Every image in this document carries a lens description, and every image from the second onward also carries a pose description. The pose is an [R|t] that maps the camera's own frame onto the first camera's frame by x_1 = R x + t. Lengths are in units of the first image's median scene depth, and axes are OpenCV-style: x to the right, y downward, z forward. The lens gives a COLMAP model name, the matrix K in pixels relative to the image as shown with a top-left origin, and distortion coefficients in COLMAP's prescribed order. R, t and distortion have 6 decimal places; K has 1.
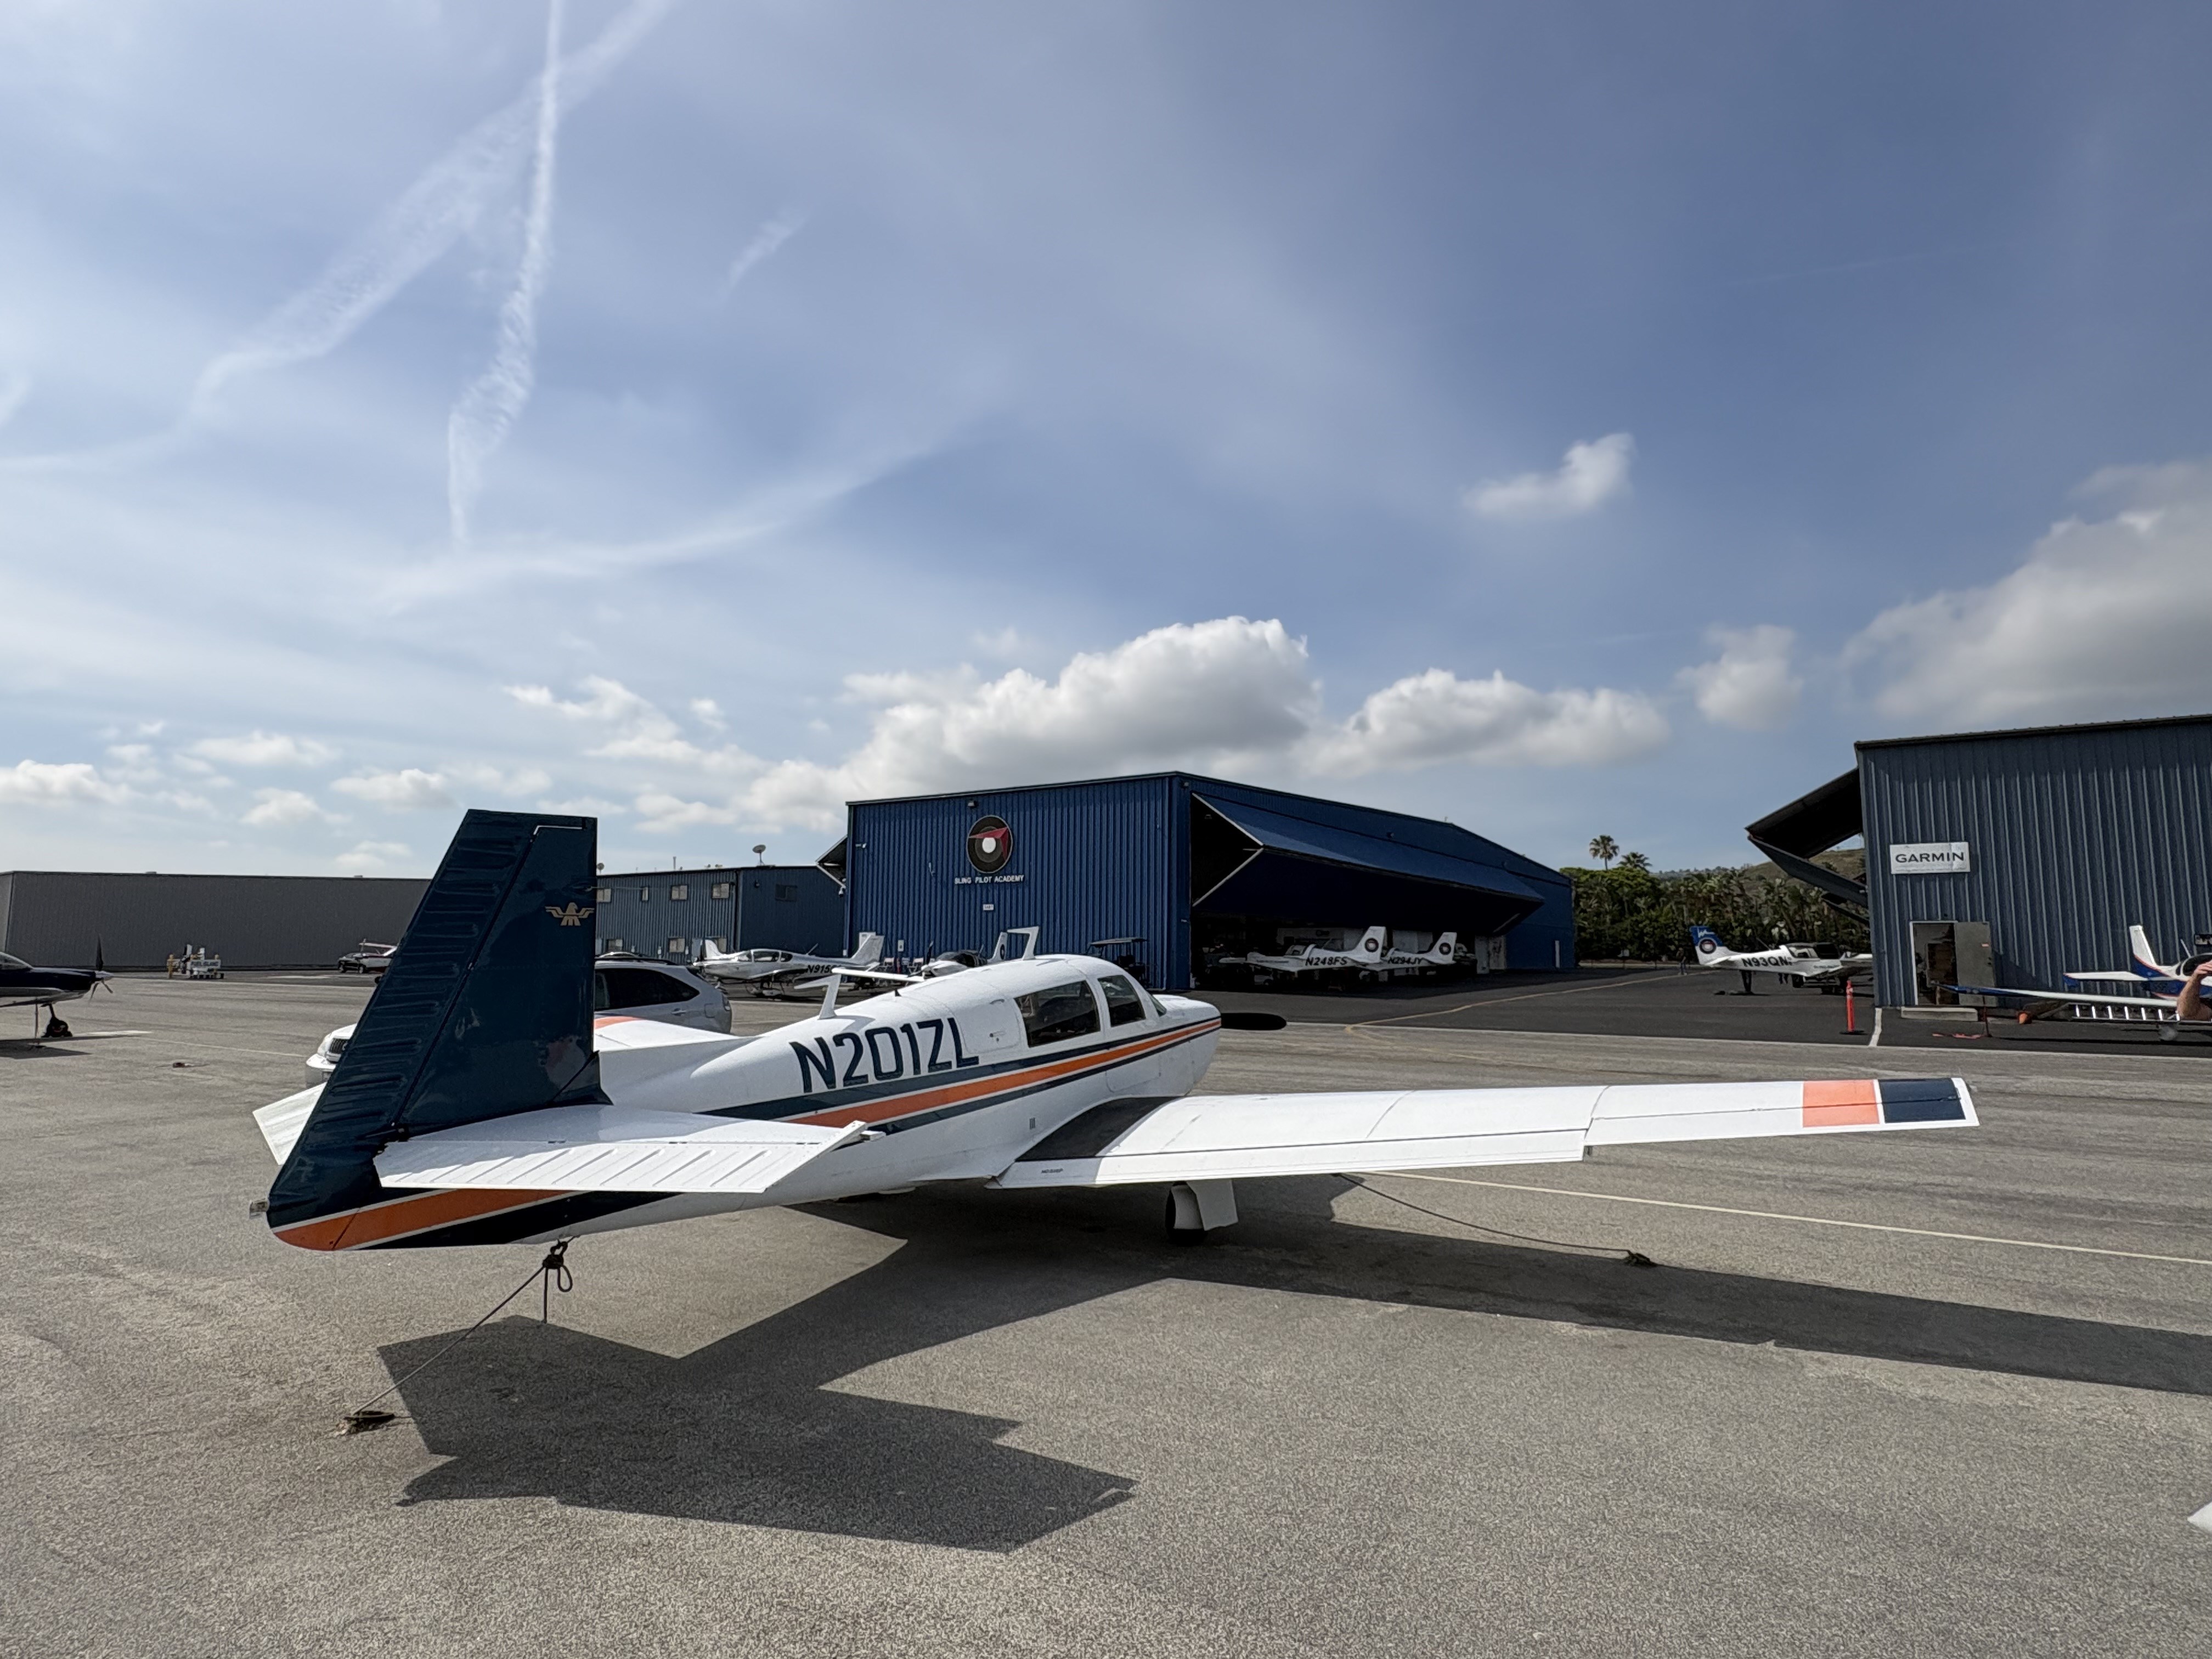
lens RADIAL K [[1187.8, 0, 1100.5], [0, 1187.8, 809.8], [0, 0, 1]] dist [0.000096, 0.000408]
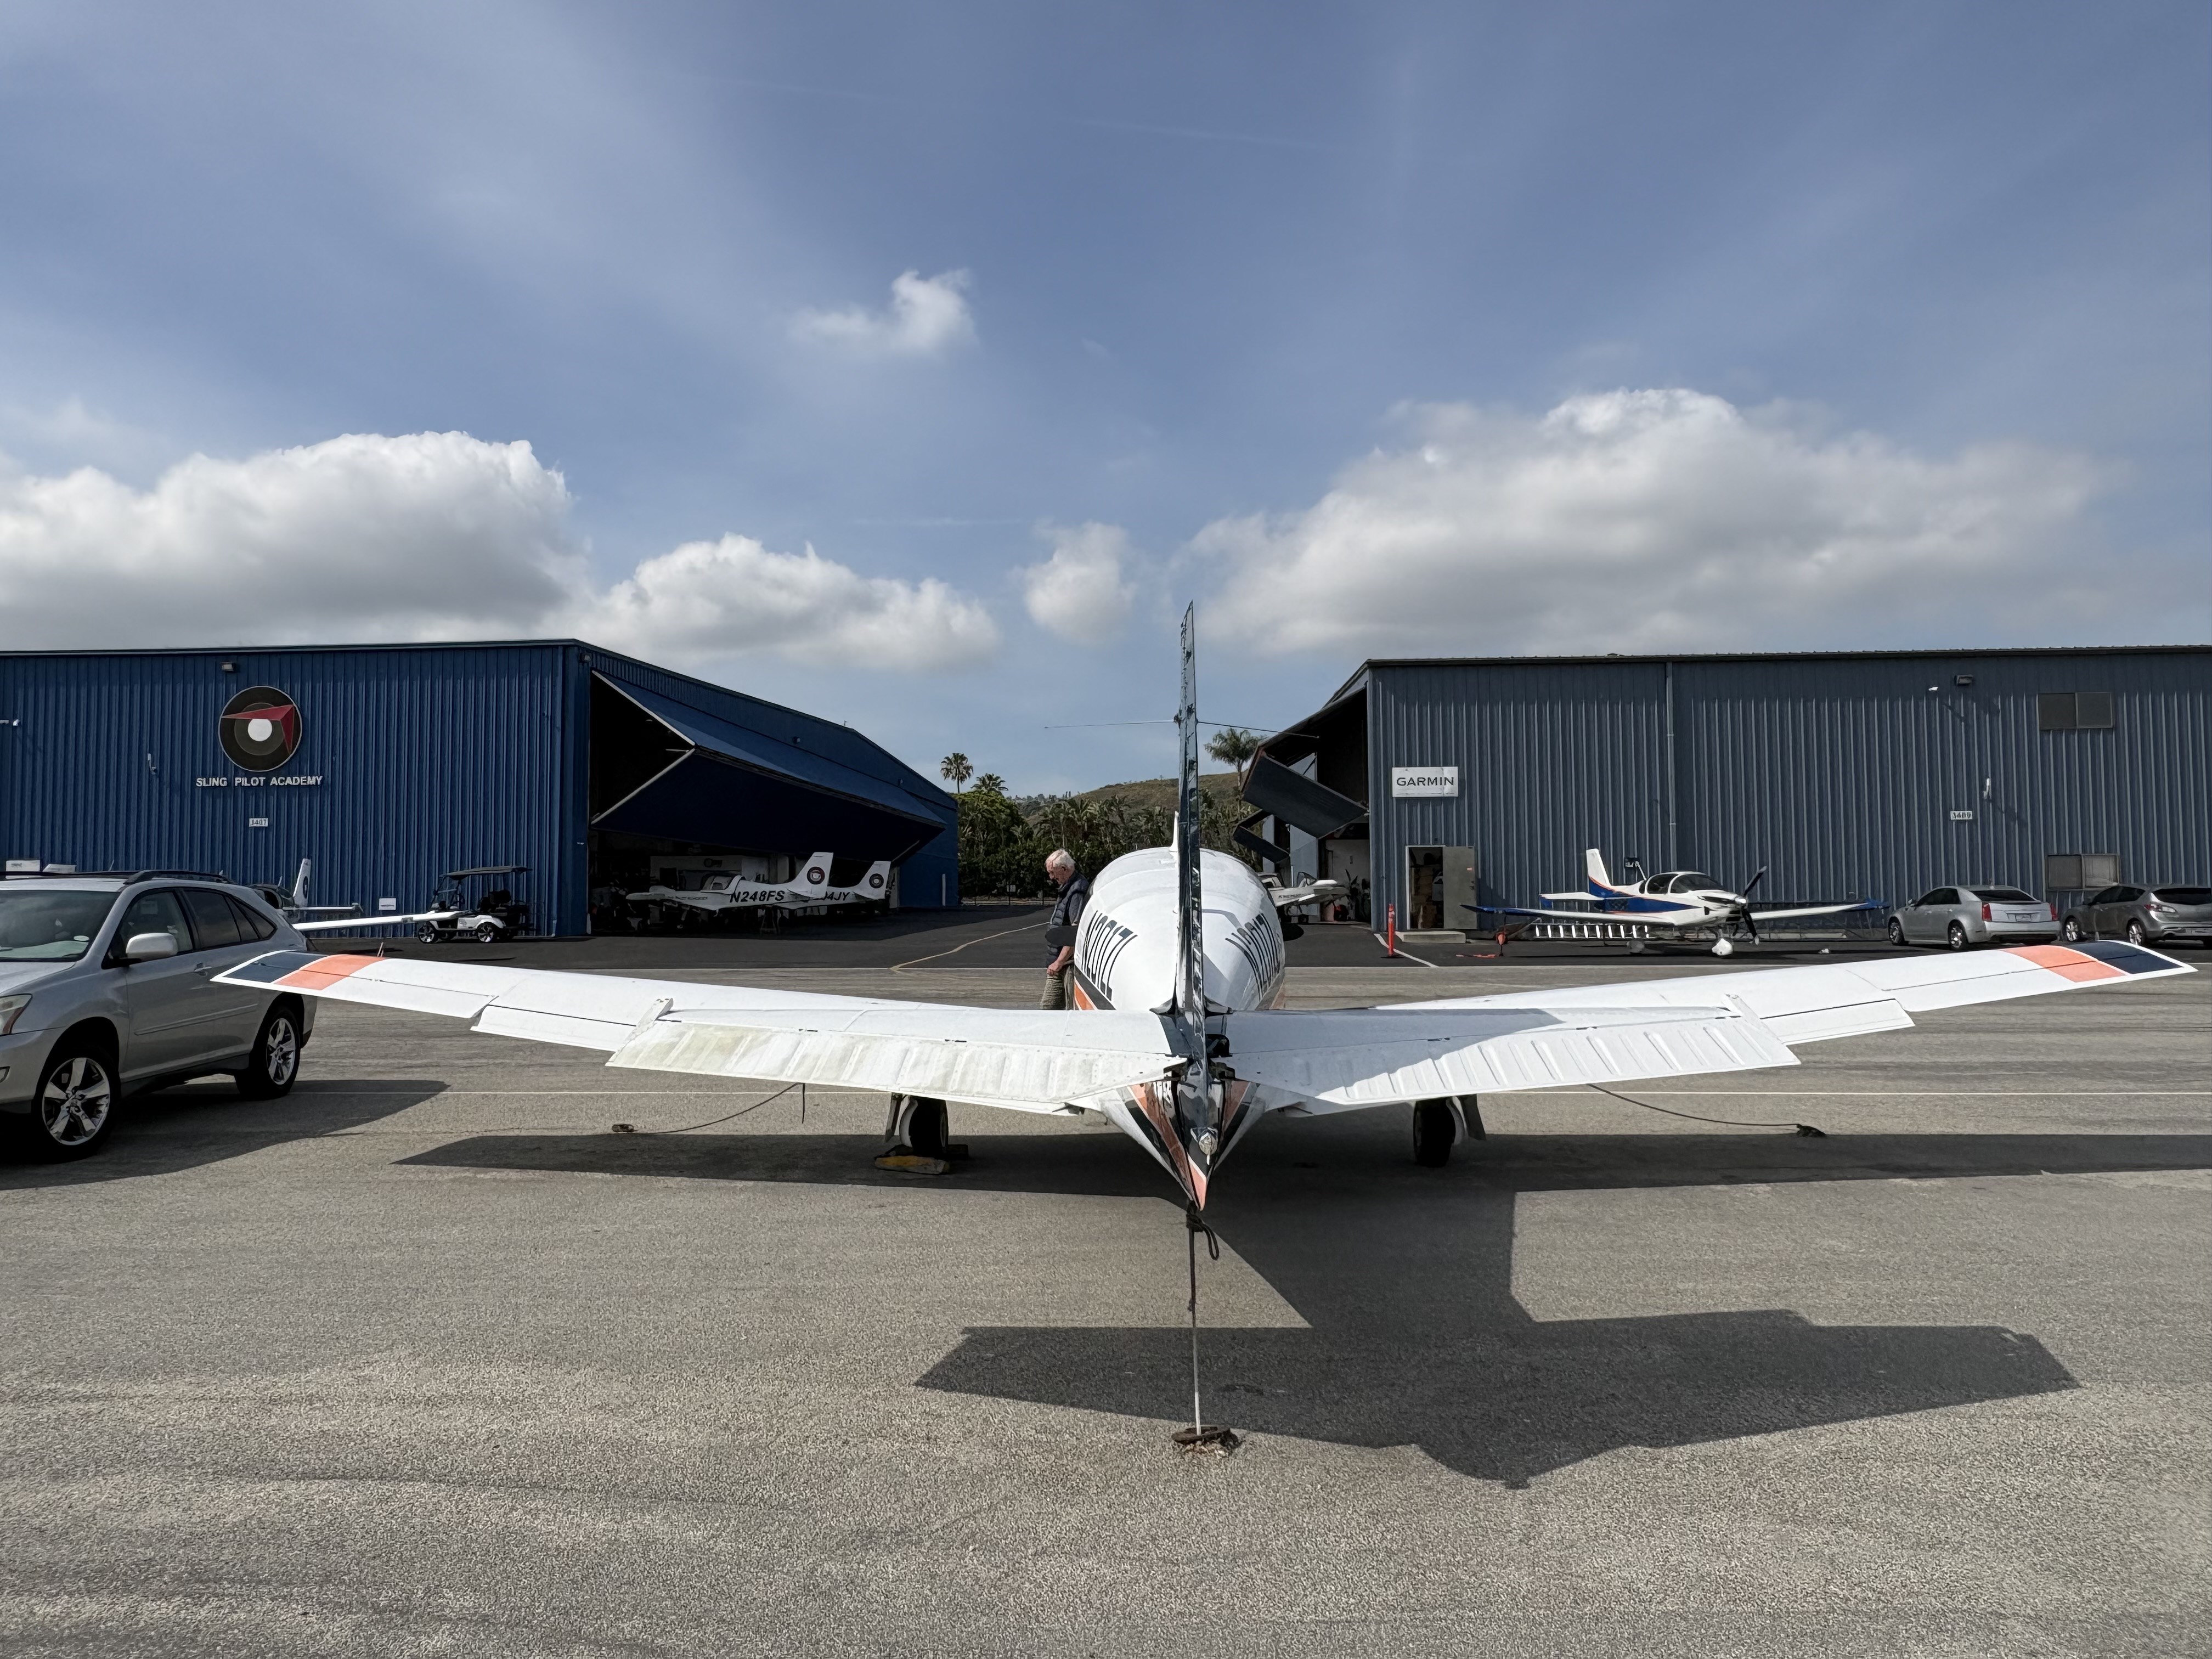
lens RADIAL K [[1517.8, 0, 1098.3], [0, 1517.8, 816.8], [0, 0, 1]] dist [-0.006798, 0.011786]
pose [[0.867673, 0.014931, 0.496911, -0.213540], [-0.048623, 0.997305, 0.054935, 0.017340], [-0.494751, -0.071827, 0.866061, 0.050182]]
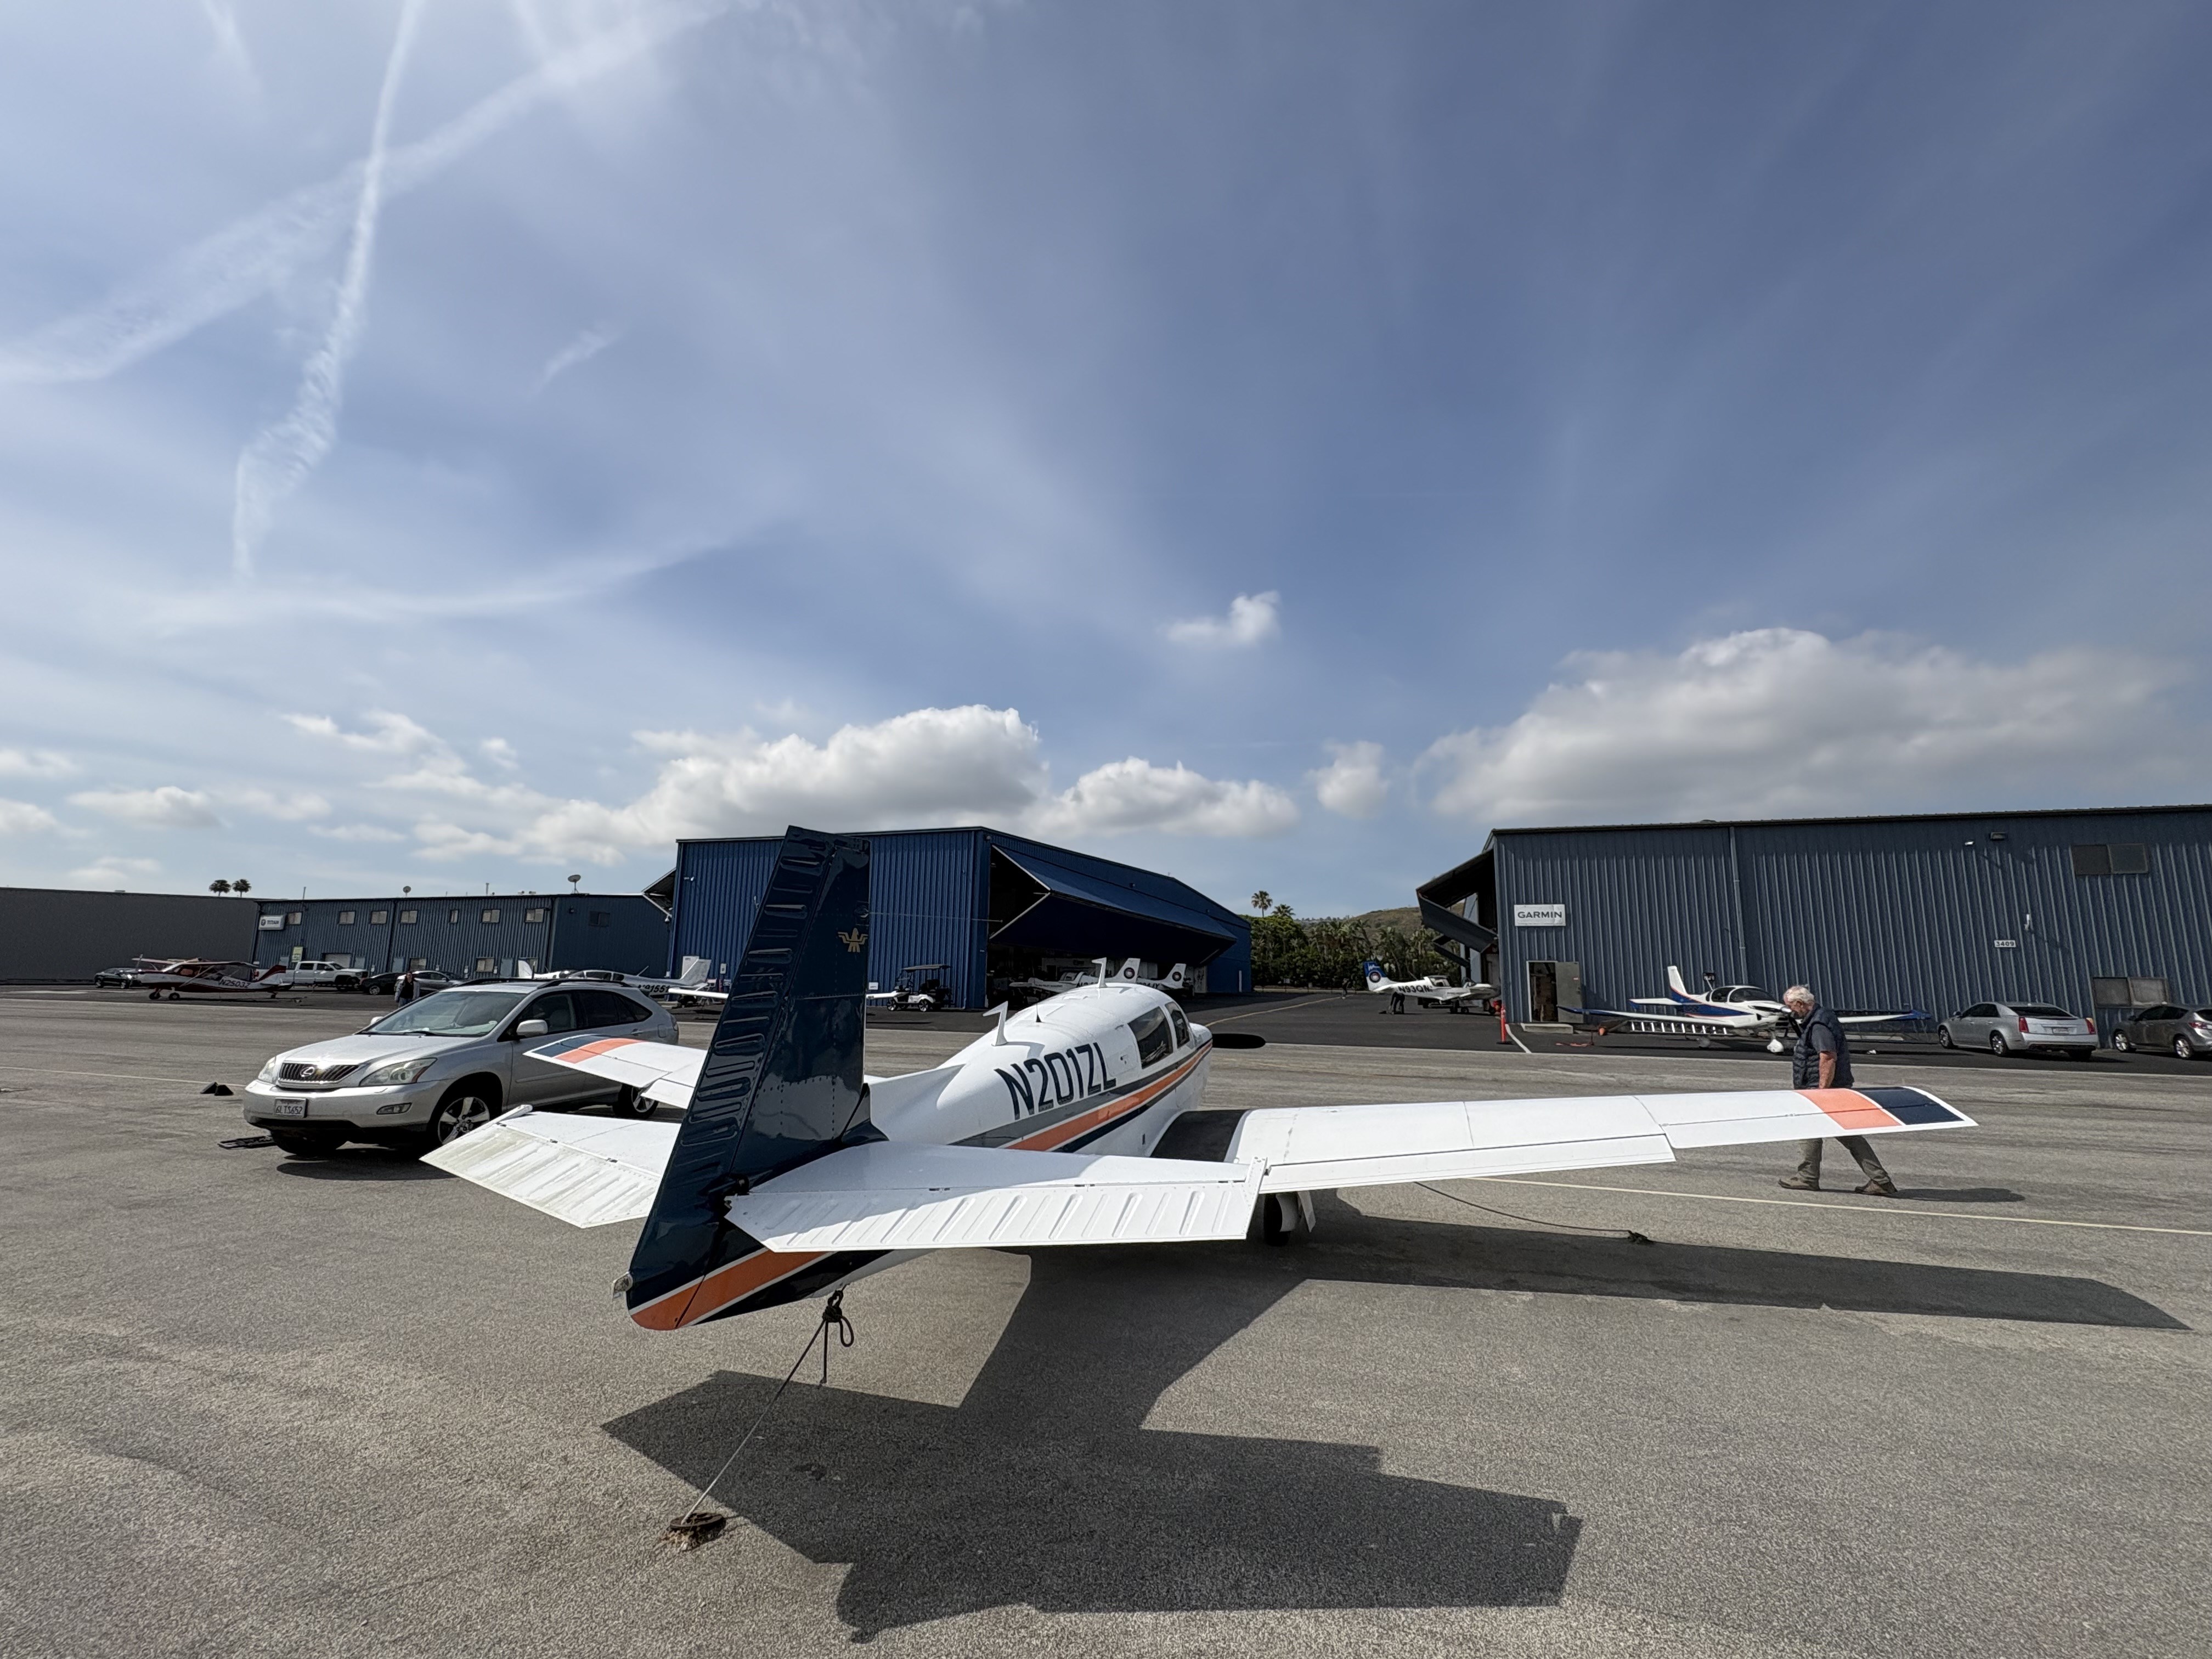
lens RADIAL K [[959.3, 0, 1101.8], [0, 959.3, 822.5], [0, 0, 1]] dist [0.000476, 0.000256]
pose [[0.968612, 0.050204, 0.243457, -0.099452], [-0.040453, 0.998173, -0.044889, 0.004514], [-0.245265, 0.033632, 0.968872, 0.044778]]
